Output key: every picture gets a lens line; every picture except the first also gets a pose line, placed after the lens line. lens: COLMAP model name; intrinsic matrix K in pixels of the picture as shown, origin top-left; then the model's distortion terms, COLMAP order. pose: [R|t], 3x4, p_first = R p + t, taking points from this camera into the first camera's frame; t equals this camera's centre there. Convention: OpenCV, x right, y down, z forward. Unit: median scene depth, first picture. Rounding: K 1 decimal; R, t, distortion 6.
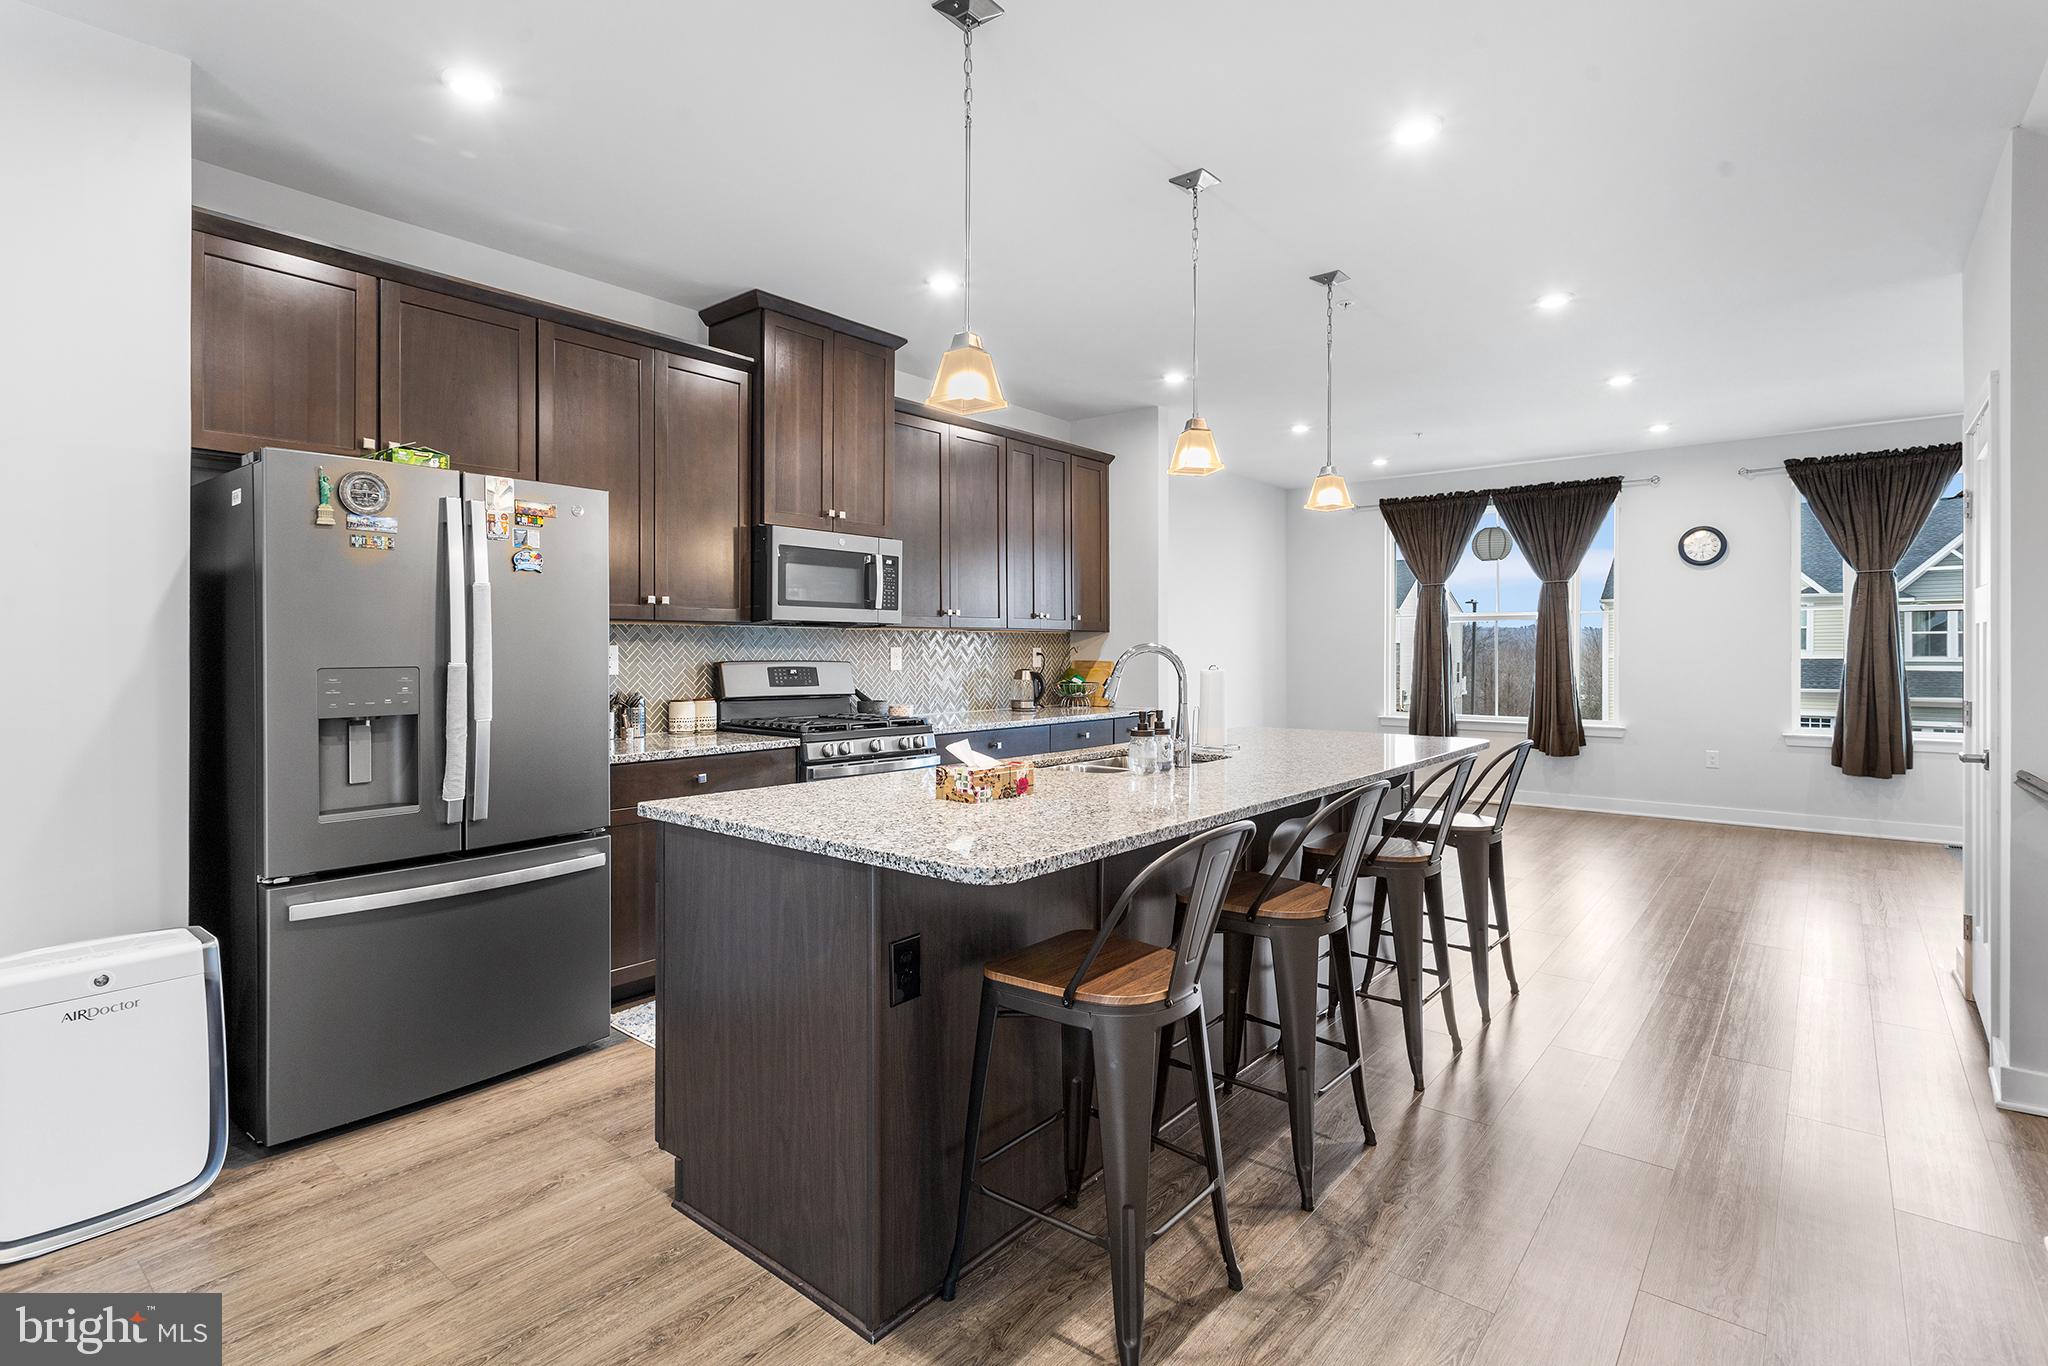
lens RADIAL K [[997.2, 0, 1007.7], [0, 997.2, 653.6], [0, 0, 1]] dist [0.000222, -0.000053]
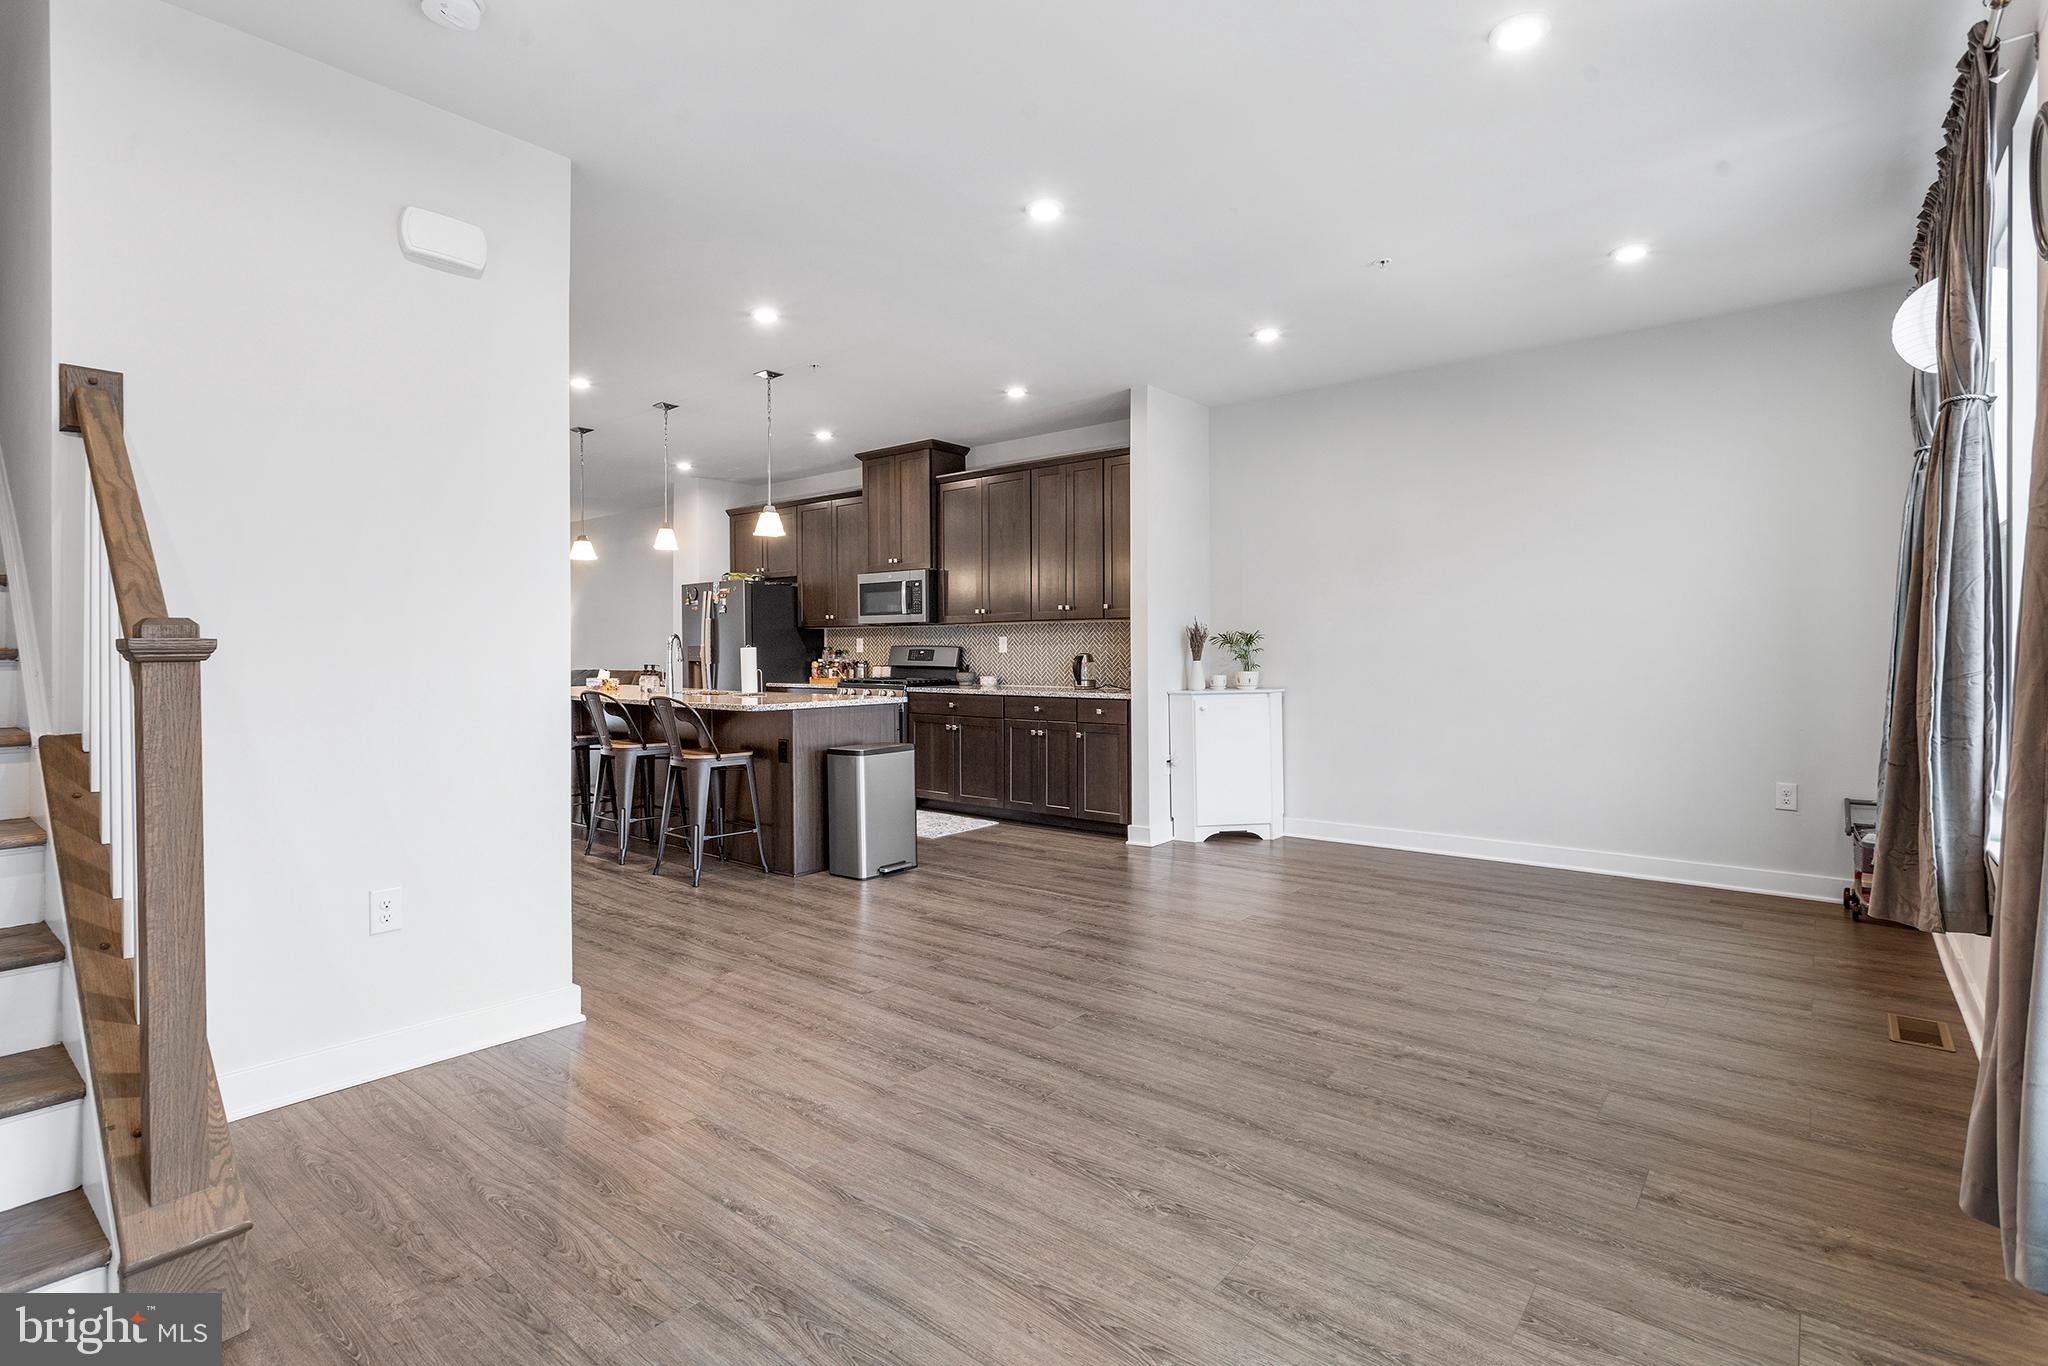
lens RADIAL K [[955.1, 0, 1025.6], [0, 955.1, 658.8], [0, 0, 1]] dist [0.000213, 0.000158]
pose [[0.018394, 0.007051, -0.999806, 1.528353], [0.000572, 0.999975, 0.007063, 0.019363], [0.999831, -0.000702, 0.018390, 1.230117]]
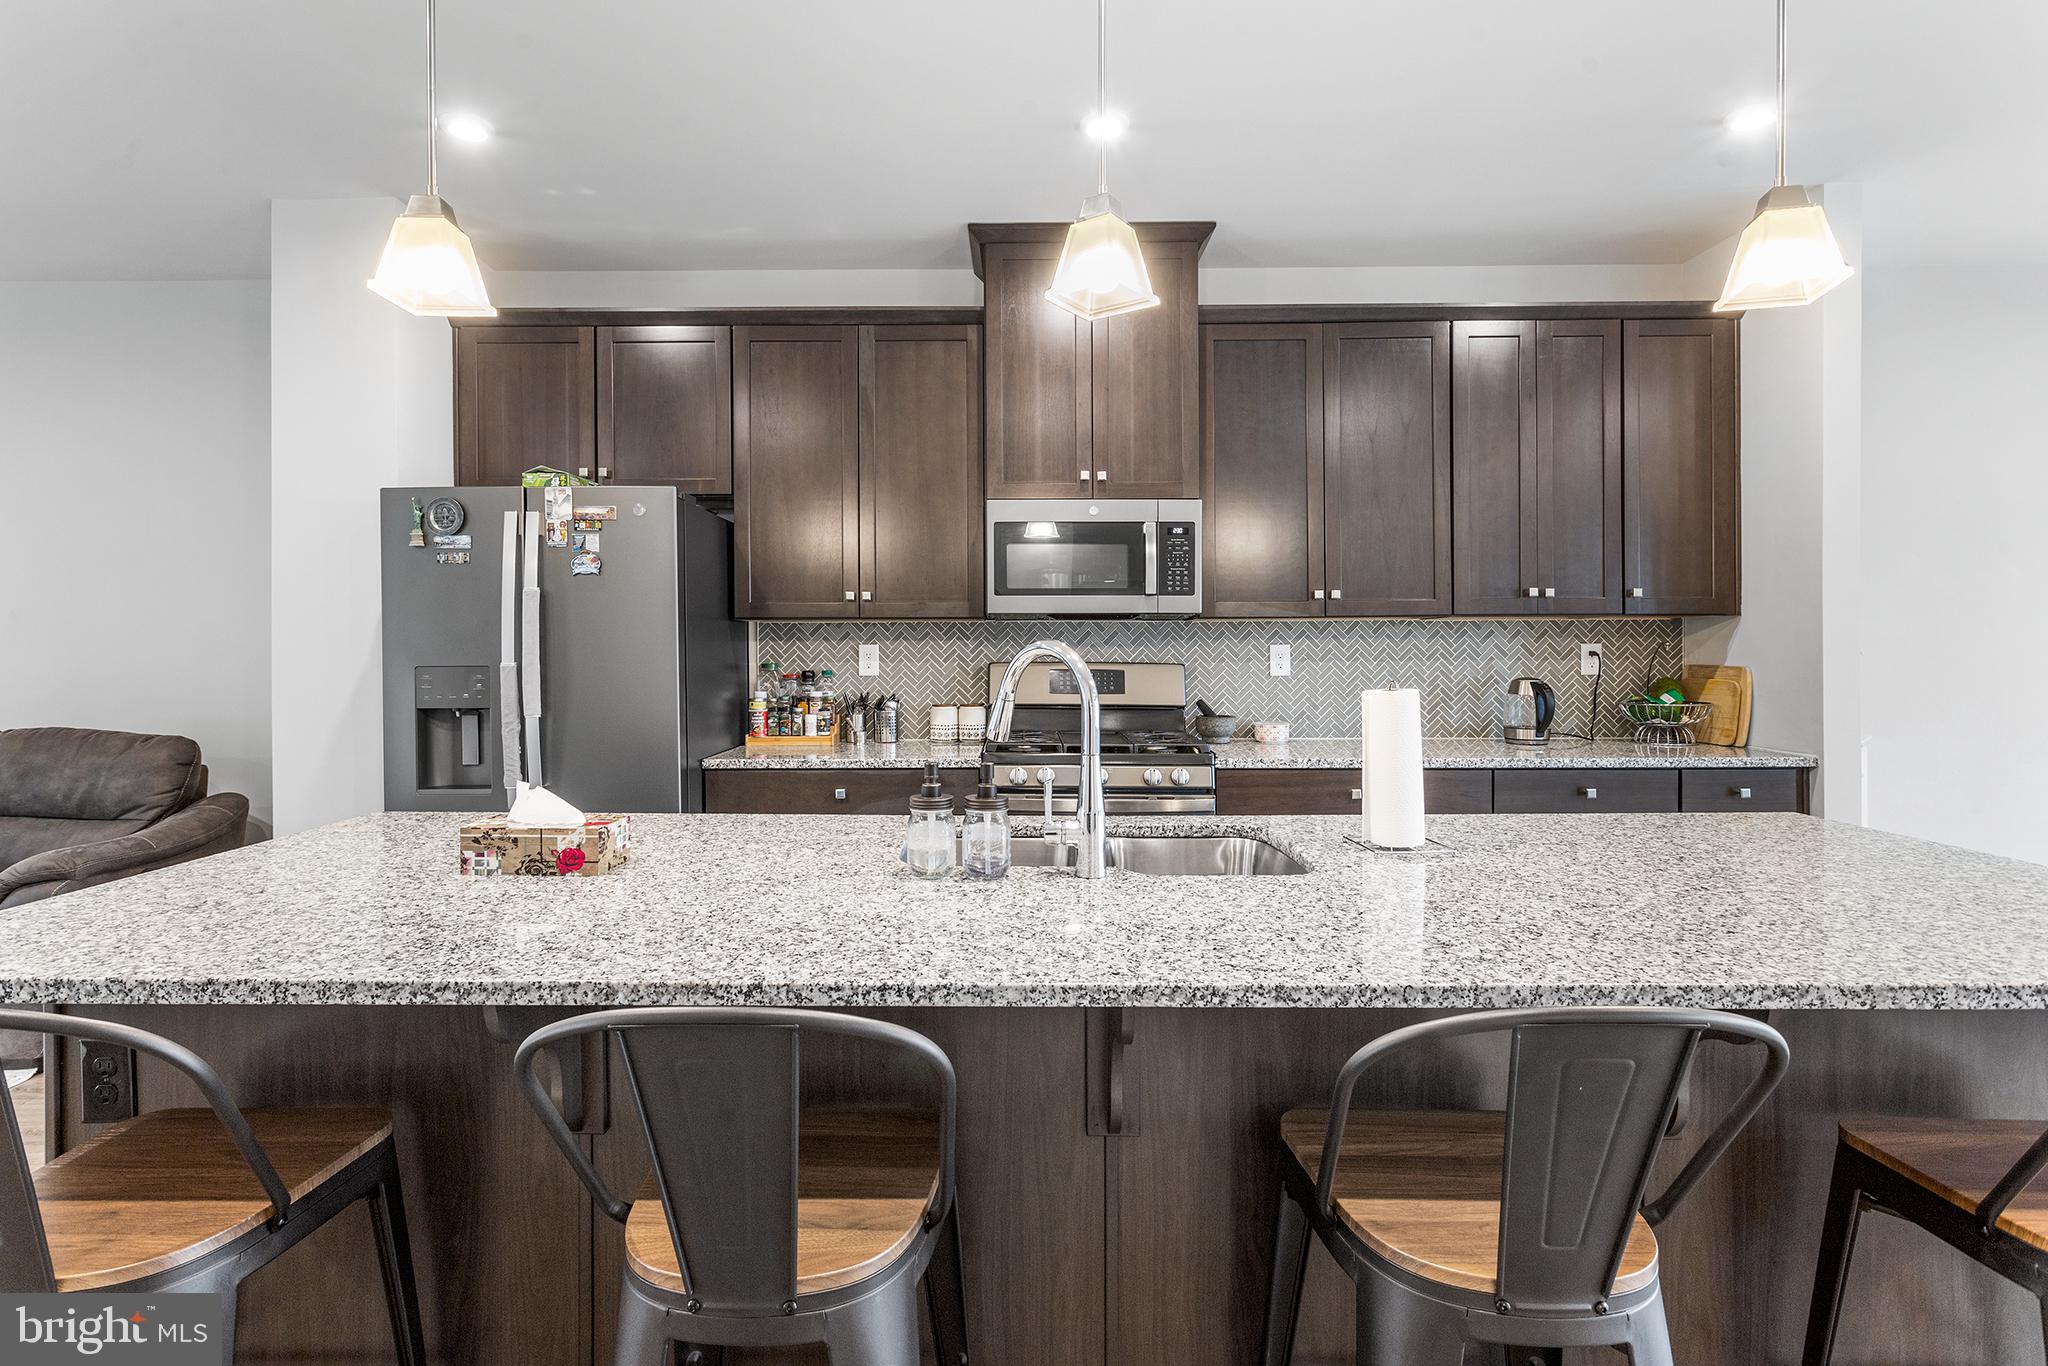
lens RADIAL K [[979.7, 0, 1008.9], [0, 979.7, 658.9], [0, 0, 1]] dist [-0.000156, -0.000116]
pose [[0.629484, 0.004115, -0.777003, 0.395580], [0.001252, 0.999979, 0.006309, -0.000739], [0.777013, -0.004944, 0.629466, 0.475643]]
